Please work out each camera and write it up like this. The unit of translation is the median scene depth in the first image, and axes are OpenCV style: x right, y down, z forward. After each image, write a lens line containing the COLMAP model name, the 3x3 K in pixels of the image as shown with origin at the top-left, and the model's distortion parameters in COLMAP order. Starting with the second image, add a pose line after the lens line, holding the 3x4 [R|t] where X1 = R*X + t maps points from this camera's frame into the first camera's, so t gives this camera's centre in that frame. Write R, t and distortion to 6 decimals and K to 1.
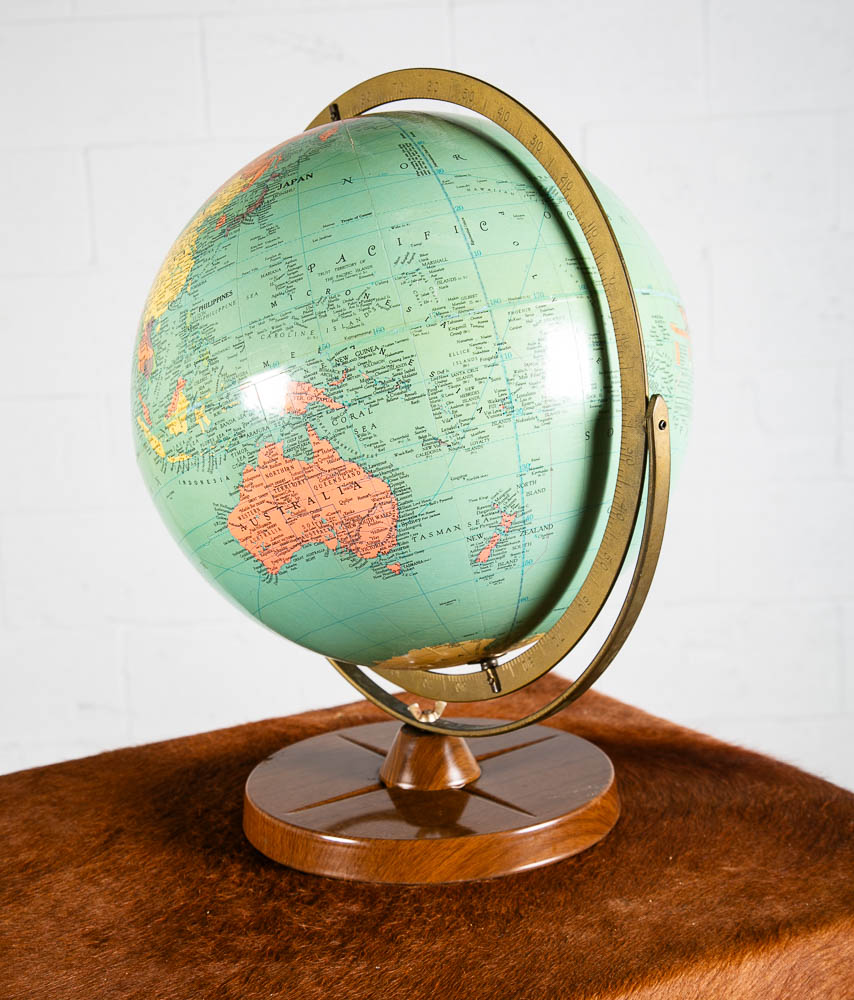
lens RADIAL K [[1688.8, 0, 427.0], [0, 1688.8, 500.0], [0, 0, 1]] dist [0.032922, 0.276845]
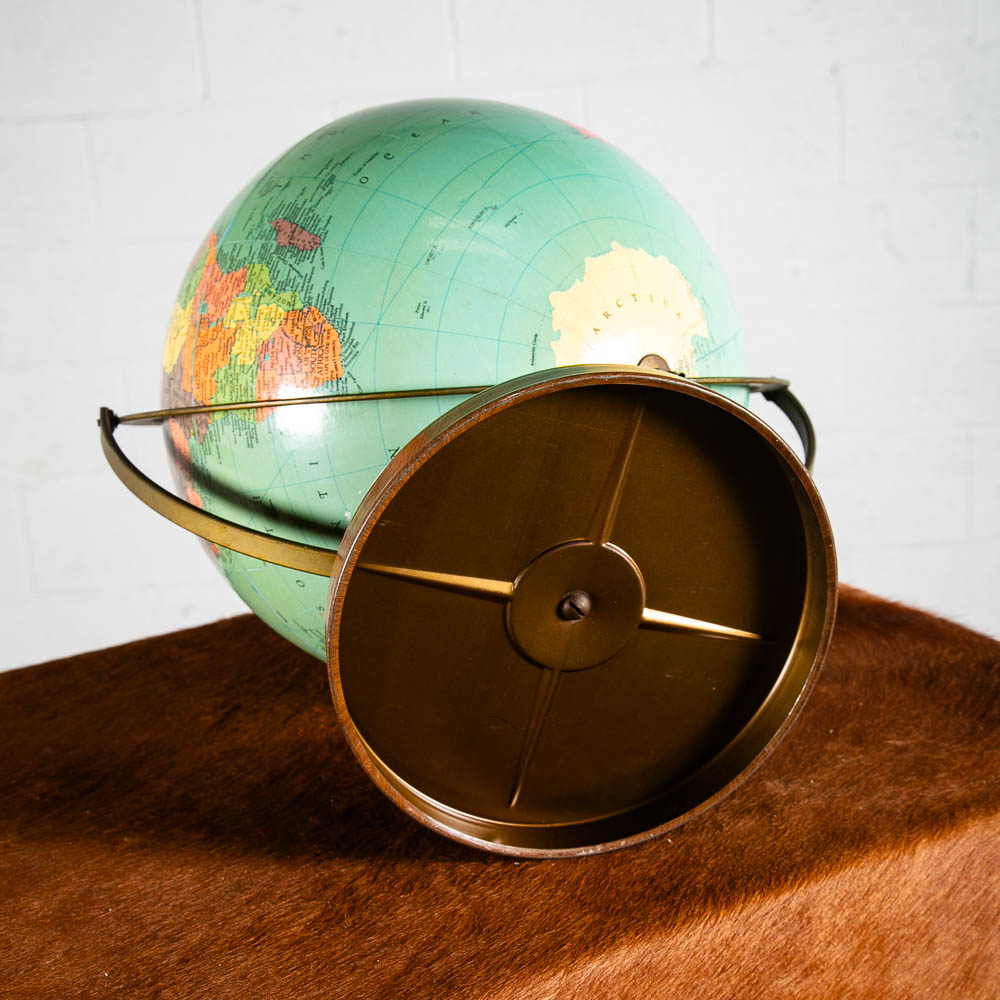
lens RADIAL K [[1653.5, 0, 500.0], [0, 1653.5, 500.0], [0, 0, 1]] dist [0.006570, 0.045095]
pose [[0.999301, -0.020849, -0.031028, -0.005557], [0.023871, 0.994655, 0.100454, -0.008454], [0.028767, -0.101124, 0.994458, 0.115243]]
